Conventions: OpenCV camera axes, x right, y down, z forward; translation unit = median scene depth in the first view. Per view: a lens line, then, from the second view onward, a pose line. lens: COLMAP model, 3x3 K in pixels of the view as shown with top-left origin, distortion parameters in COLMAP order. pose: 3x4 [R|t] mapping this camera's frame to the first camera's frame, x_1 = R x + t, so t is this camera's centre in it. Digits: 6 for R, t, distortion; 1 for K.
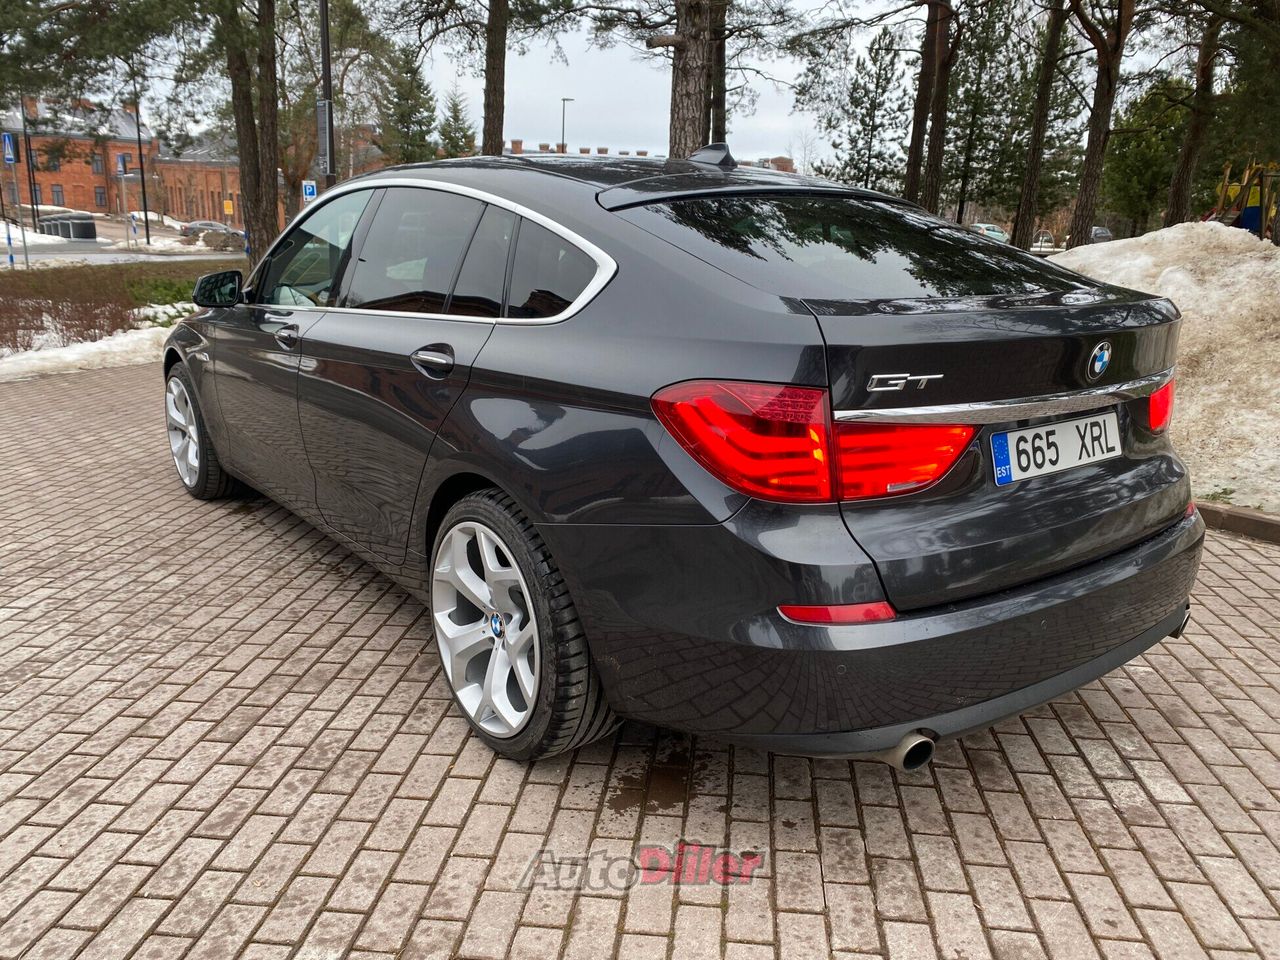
lens RADIAL K [[982.4, 0, 639.7], [0, 982.4, 478.1], [0, 0, 1]] dist [0.004652, 0.006664]
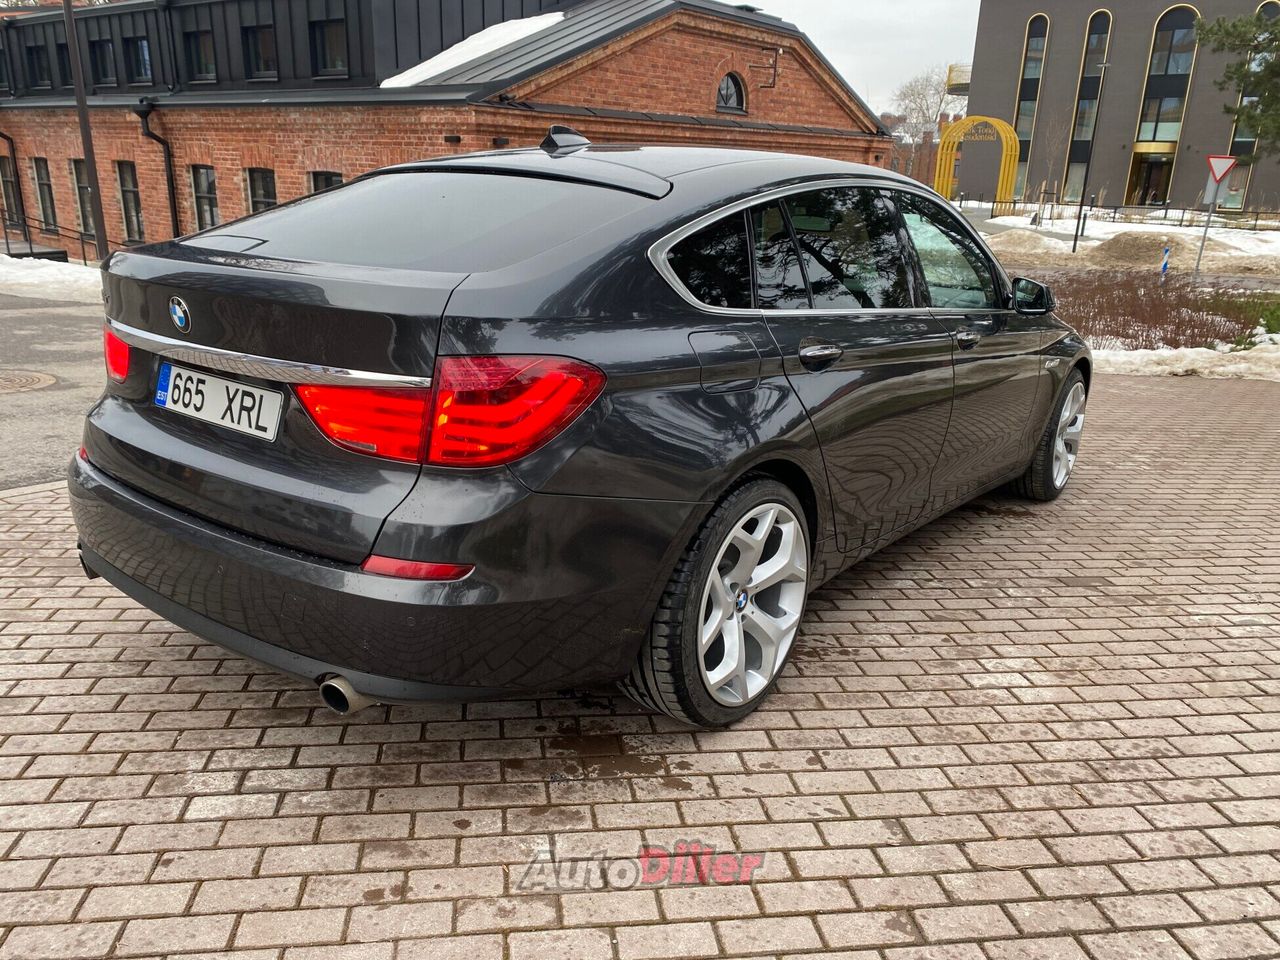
lens RADIAL K [[982.4, 0, 636.7], [0, 982.4, 479.9], [0, 0, 1]] dist [0.004652, 0.006664]
pose [[0.258124, 0.256095, -0.931551, 1.496027], [-0.283479, 0.941861, 0.180380, -0.260344], [0.923586, 0.217515, 0.315714, 1.071884]]
